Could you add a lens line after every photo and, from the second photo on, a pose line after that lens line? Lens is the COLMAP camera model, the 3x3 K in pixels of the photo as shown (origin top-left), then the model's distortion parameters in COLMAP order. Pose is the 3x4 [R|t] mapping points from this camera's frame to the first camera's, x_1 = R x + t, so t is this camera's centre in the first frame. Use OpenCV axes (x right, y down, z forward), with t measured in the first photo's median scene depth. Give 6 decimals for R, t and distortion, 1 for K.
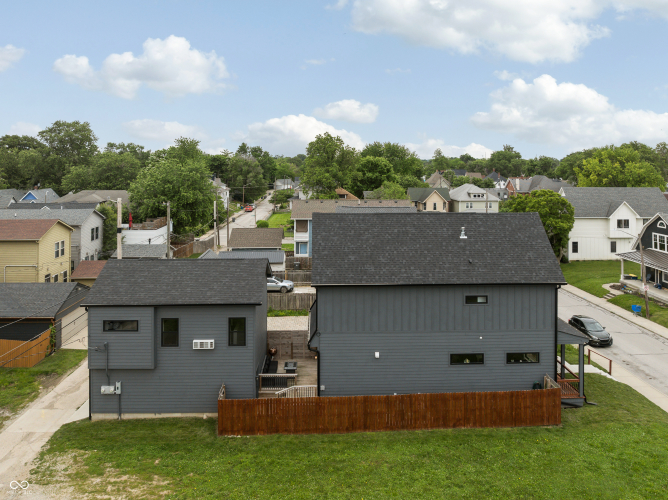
lens RADIAL K [[494.7, 0, 333.2], [0, 494.7, 163.2], [0, 0, 1]] dist [-0.034714, 0.004135]
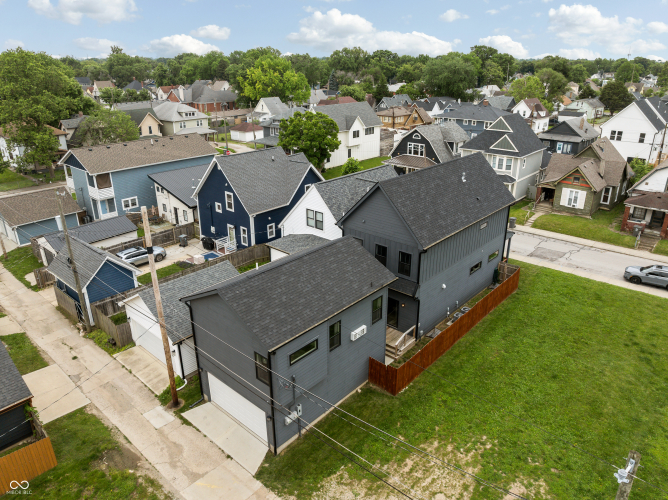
lens RADIAL K [[472.0, 0, 329.5], [0, 472.0, 250.3], [0, 0, 1]] dist [-0.029471, -0.008092]
pose [[0.694468, -0.277293, 0.663945, -0.941794], [0.006976, 0.925307, 0.379154, -0.164542], [-0.719490, -0.258679, 0.644531, 0.478507]]
